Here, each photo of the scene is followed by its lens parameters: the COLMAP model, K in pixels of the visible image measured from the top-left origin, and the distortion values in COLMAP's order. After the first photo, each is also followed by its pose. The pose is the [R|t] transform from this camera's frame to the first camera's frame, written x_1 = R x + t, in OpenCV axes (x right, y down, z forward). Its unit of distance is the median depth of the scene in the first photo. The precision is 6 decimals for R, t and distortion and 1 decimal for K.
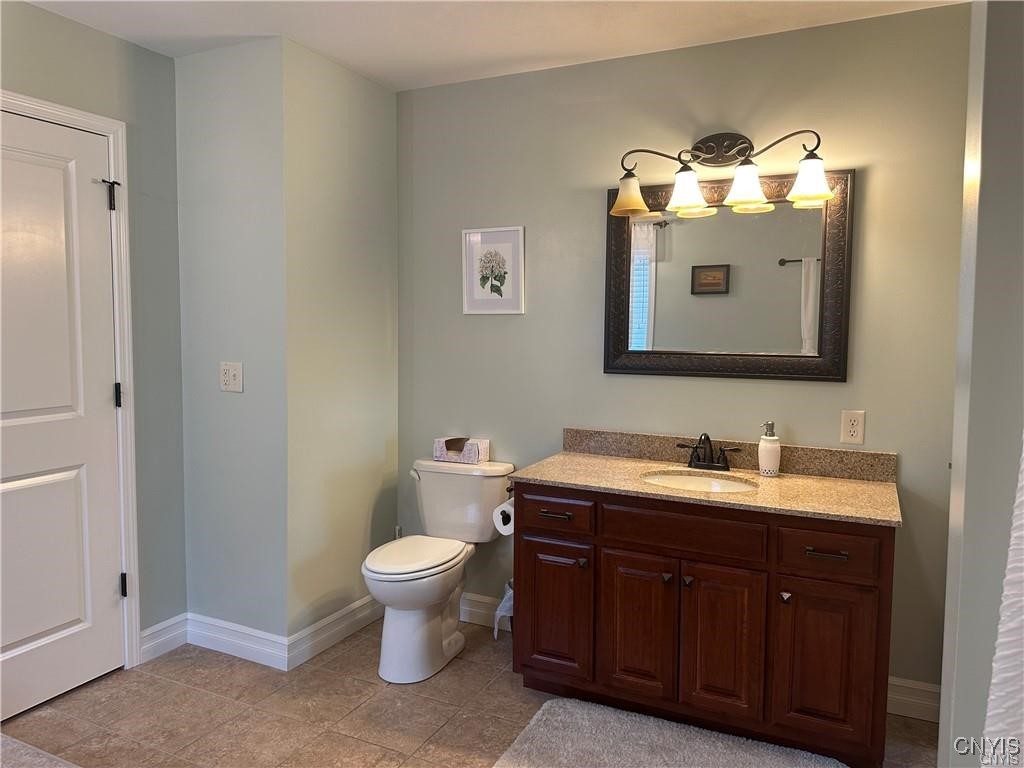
lens RADIAL K [[717.2, 0, 509.8], [0, 717.2, 380.1], [0, 0, 1]] dist [0.072016, -0.088903]
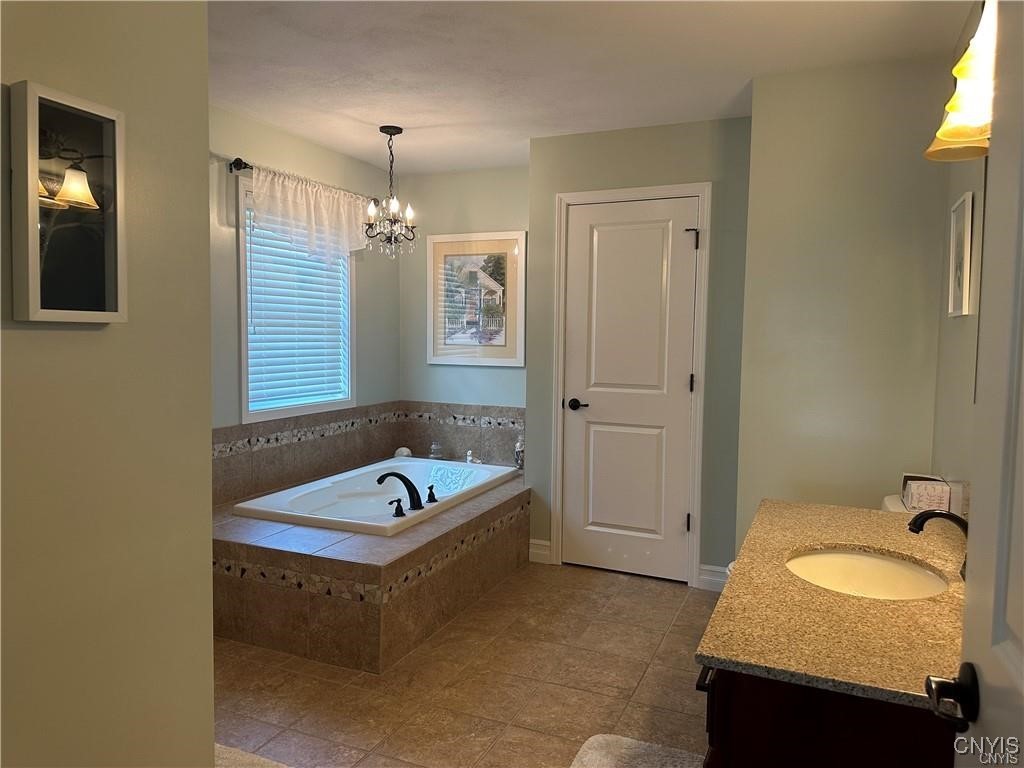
lens RADIAL K [[712.5, 0, 512.0], [0, 712.5, 384.0], [0, 0, 1]] dist [0.143493, -0.246201]
pose [[0.045467, 0.064244, -0.996898, 0.834416], [-0.096106, 0.993582, 0.059647, -0.026999], [0.994332, 0.093096, 0.051349, 0.611080]]
